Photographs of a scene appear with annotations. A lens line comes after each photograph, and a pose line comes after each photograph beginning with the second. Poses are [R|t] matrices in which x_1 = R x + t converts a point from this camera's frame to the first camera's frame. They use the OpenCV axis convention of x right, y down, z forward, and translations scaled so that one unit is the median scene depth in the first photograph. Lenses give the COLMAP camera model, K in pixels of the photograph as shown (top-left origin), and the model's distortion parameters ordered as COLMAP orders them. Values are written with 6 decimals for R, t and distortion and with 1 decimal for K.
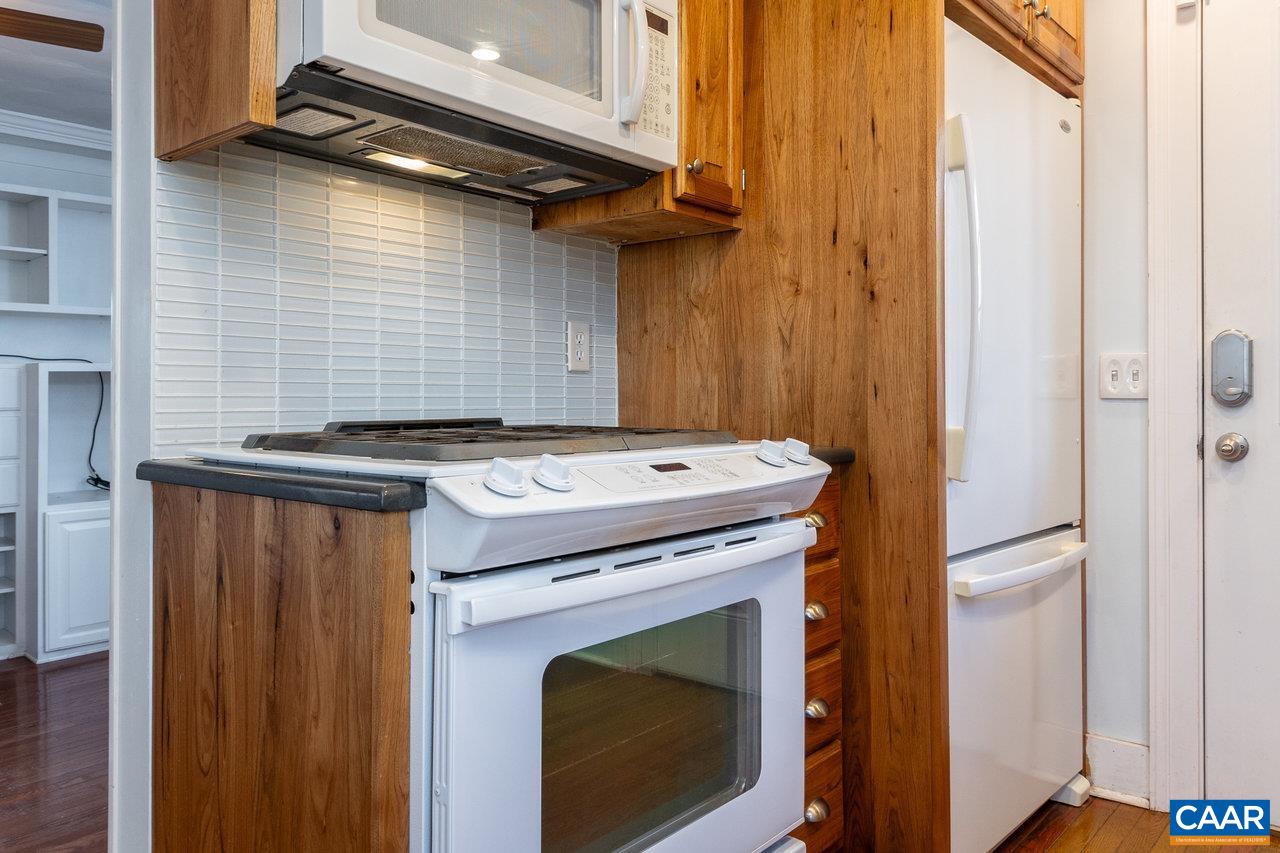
lens RADIAL K [[953.9, 0, 630.6], [0, 953.9, 383.5], [0, 0, 1]] dist [0.041913, -0.035948]
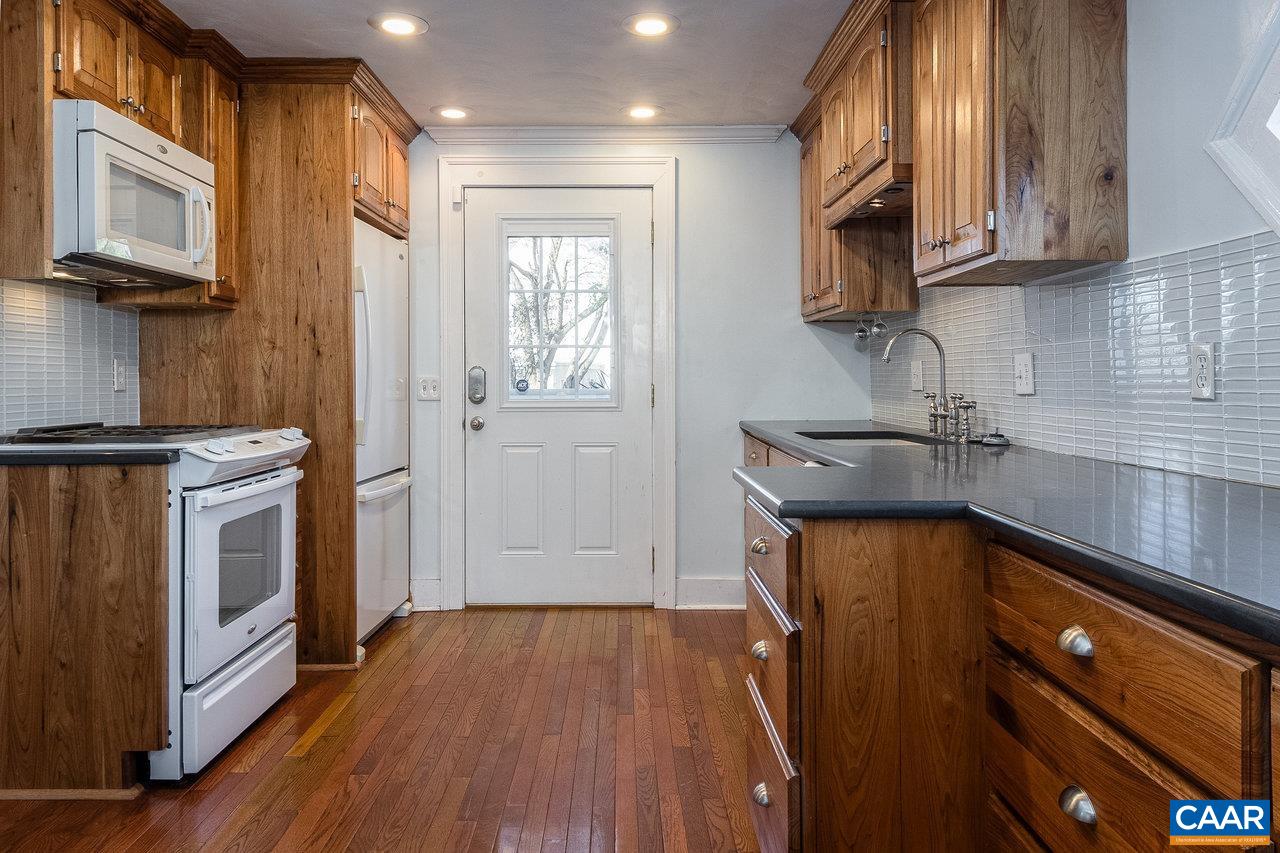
lens RADIAL K [[953.9, 0, 626.1], [0, 953.9, 381.2], [0, 0, 1]] dist [0.041913, -0.035948]
pose [[0.763832, -0.006575, 0.645382, -0.527517], [-0.001592, 0.999926, 0.012071, -0.058137], [-0.645413, -0.010248, 0.763765, -0.895287]]
